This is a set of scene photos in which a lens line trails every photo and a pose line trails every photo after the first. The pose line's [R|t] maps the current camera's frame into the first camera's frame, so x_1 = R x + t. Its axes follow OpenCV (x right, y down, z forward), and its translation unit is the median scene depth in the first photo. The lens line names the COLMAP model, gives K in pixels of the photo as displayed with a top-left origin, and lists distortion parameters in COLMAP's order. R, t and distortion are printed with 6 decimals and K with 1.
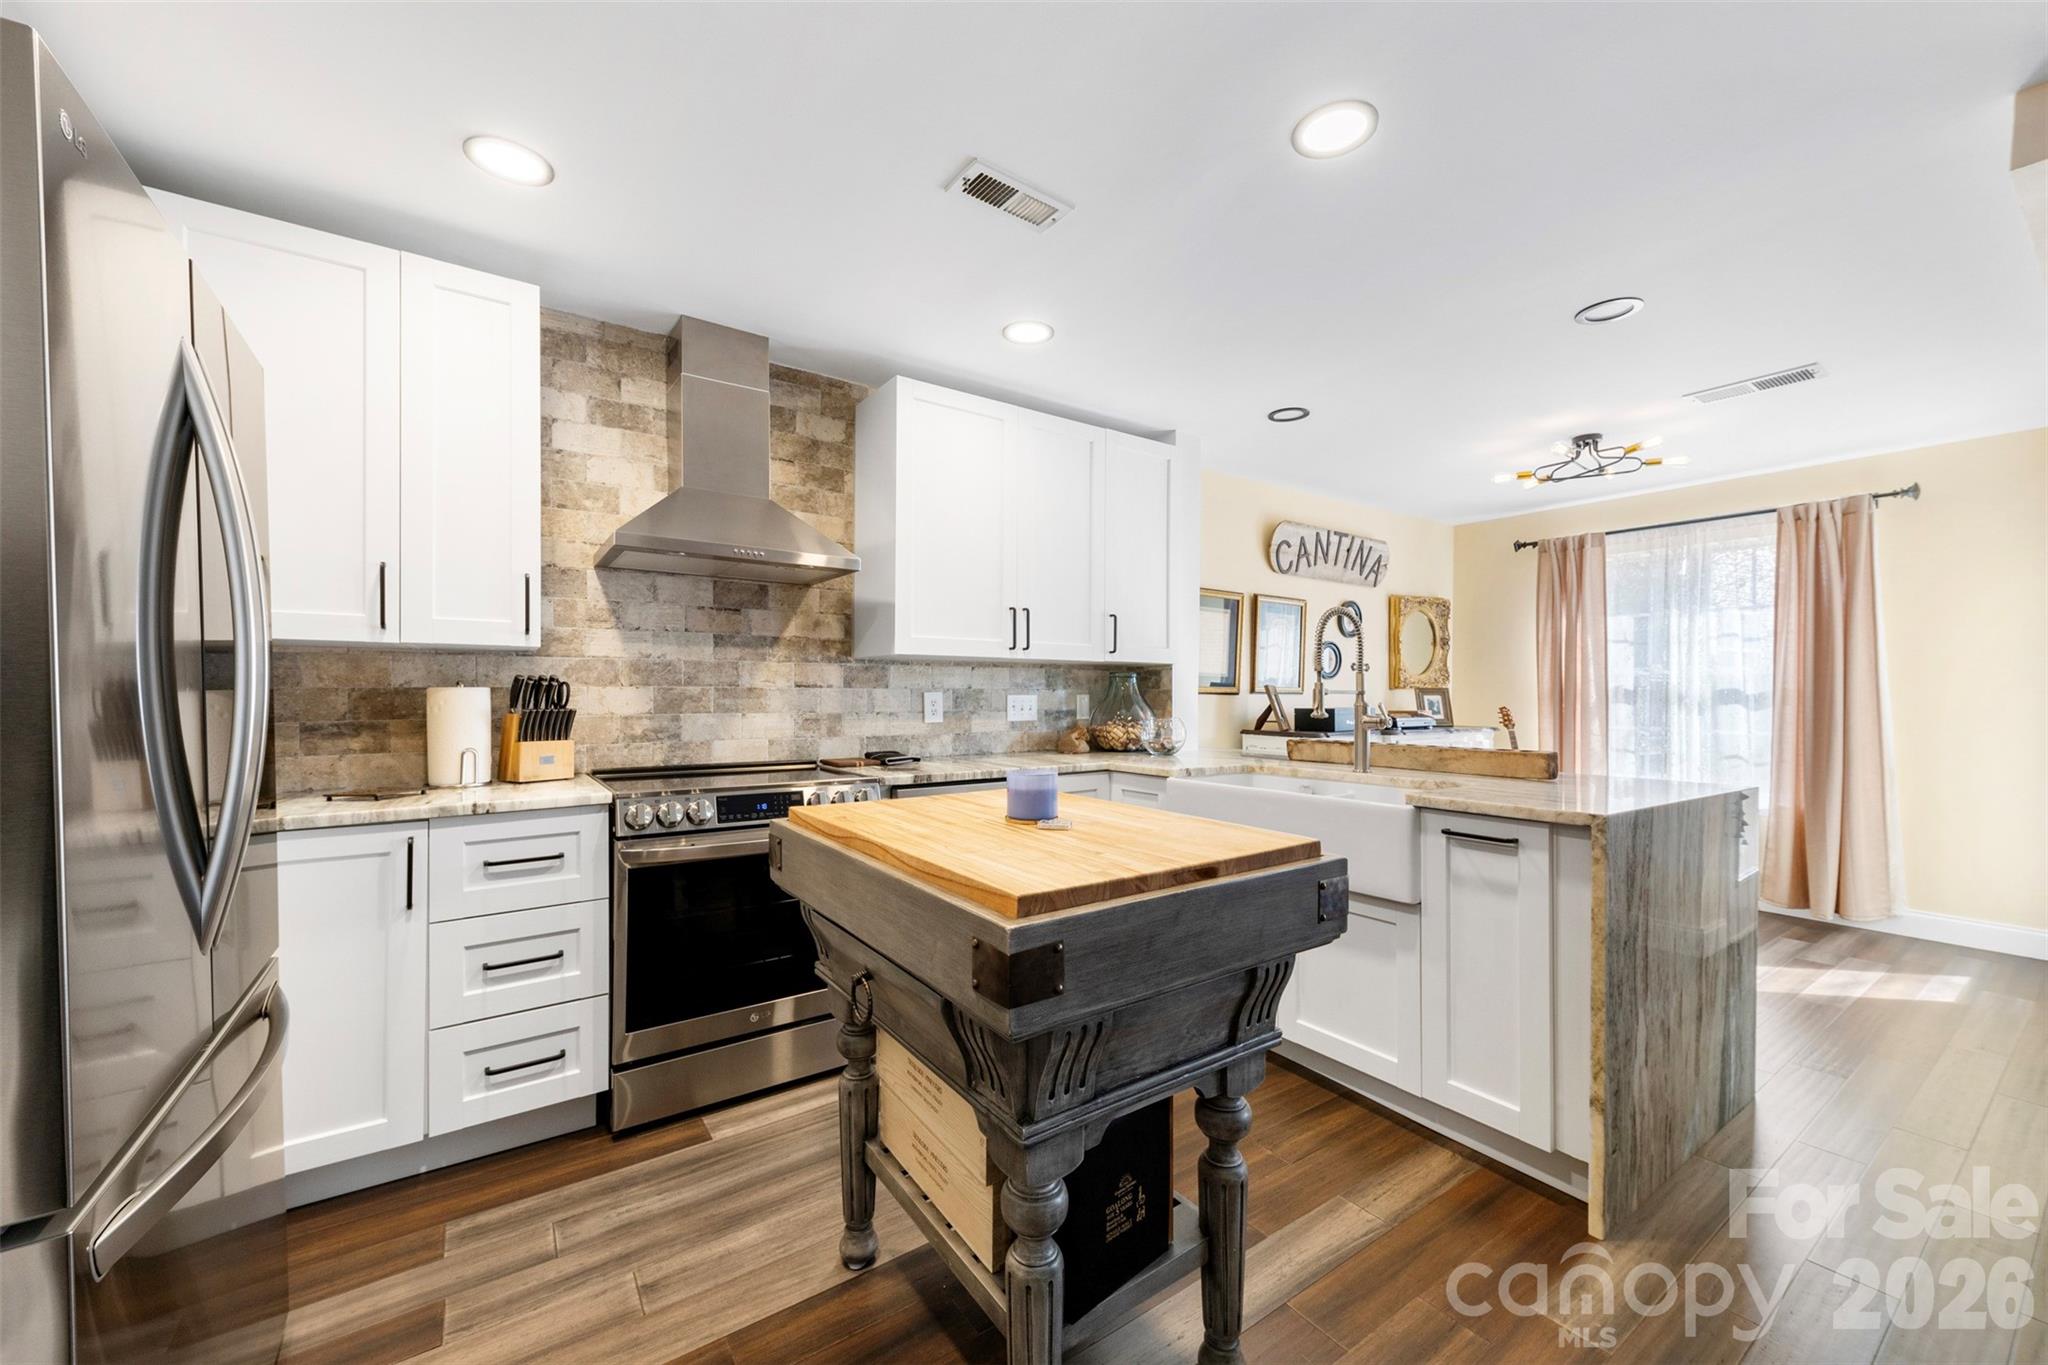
lens RADIAL K [[780.9, 0, 1043.2], [0, 780.9, 693.0], [0, 0, 1]] dist [0.014909, -0.005514]
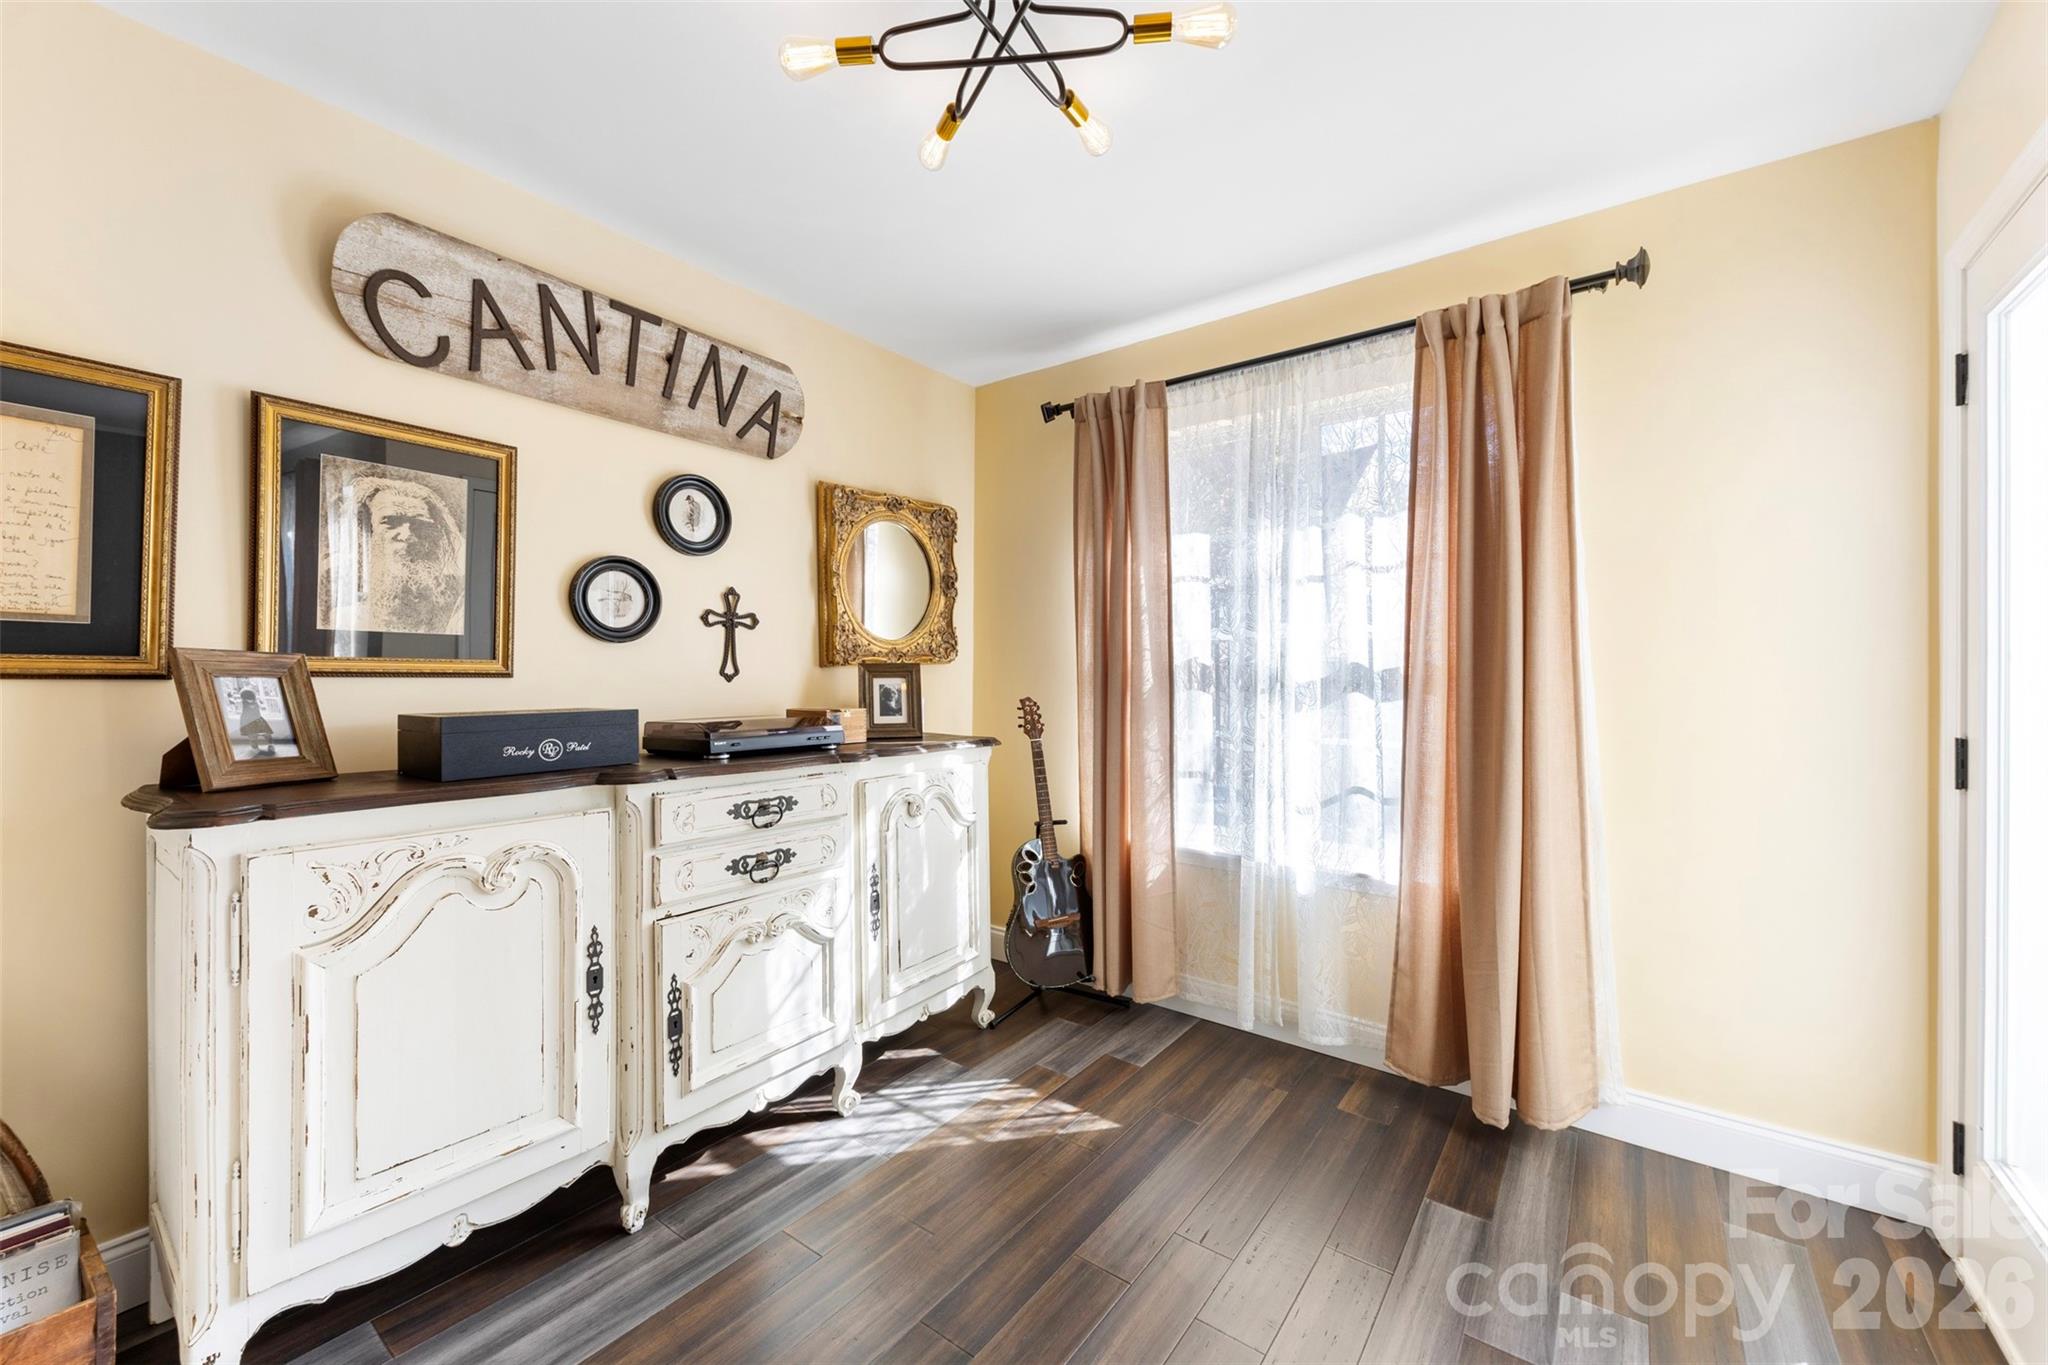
lens RADIAL K [[780.9, 0, 1055.9], [0, 780.9, 669.1], [0, 0, 1]] dist [0.014909, -0.005514]
pose [[0.944460, 0.000468, 0.328626, 0.693136], [0.001230, 0.999987, -0.004958, 0.000052], [-0.328625, 0.005087, 0.944447, 0.762791]]
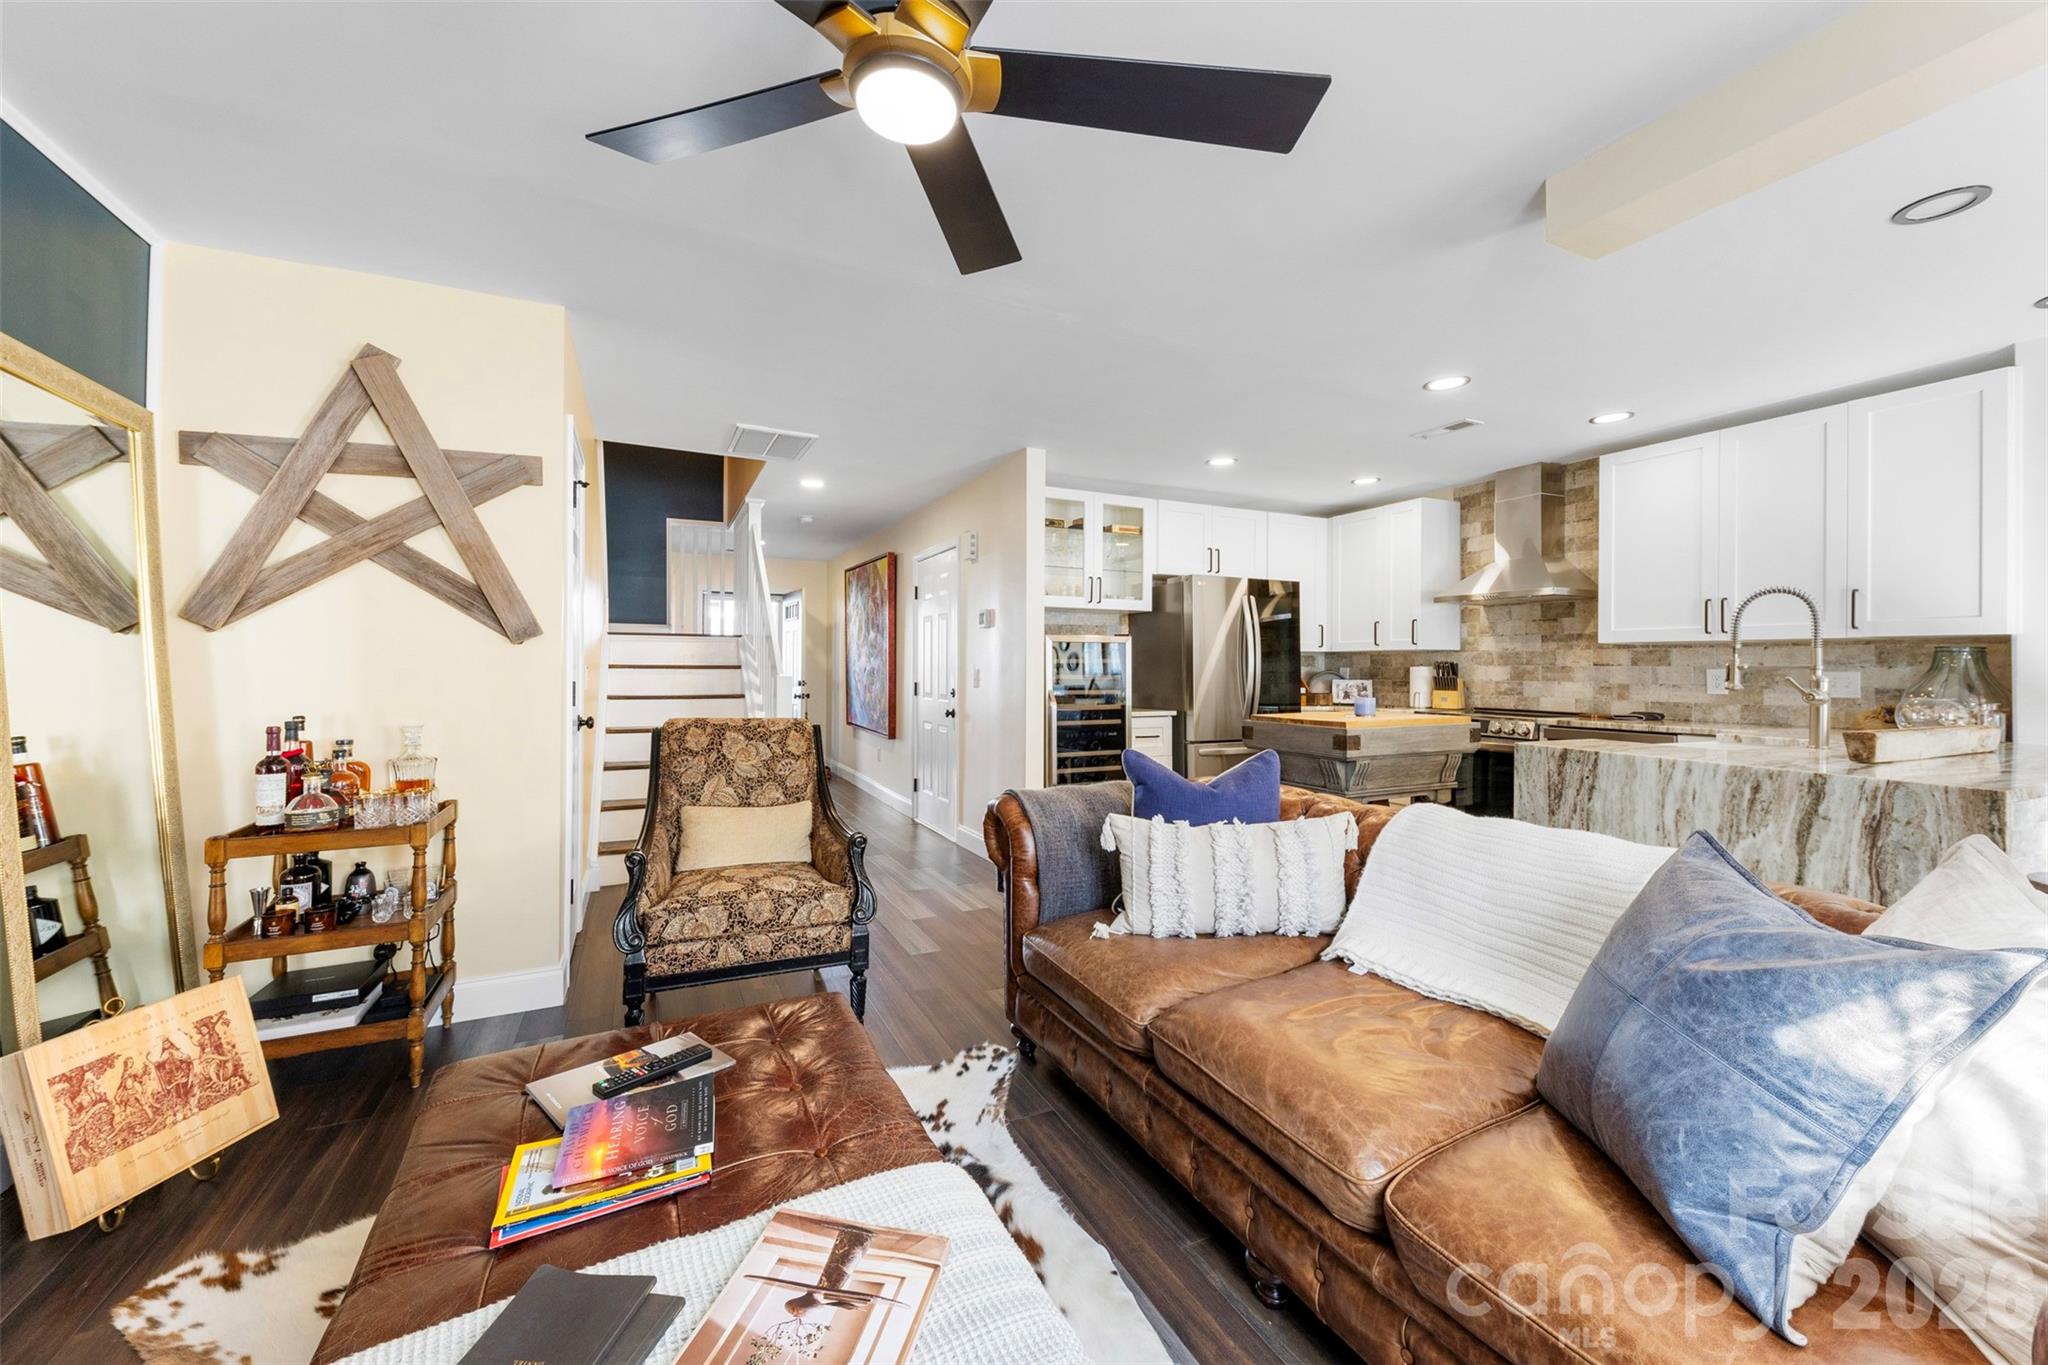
lens RADIAL K [[780.9, 0, 1031.0], [0, 780.9, 673.8], [0, 0, 1]] dist [0.014909, -0.005514]
pose [[-0.156577, 0.003052, -0.987661, 1.290633], [-0.006813, 0.999968, 0.004170, 0.008863], [0.987642, 0.007382, -0.156551, 0.147724]]
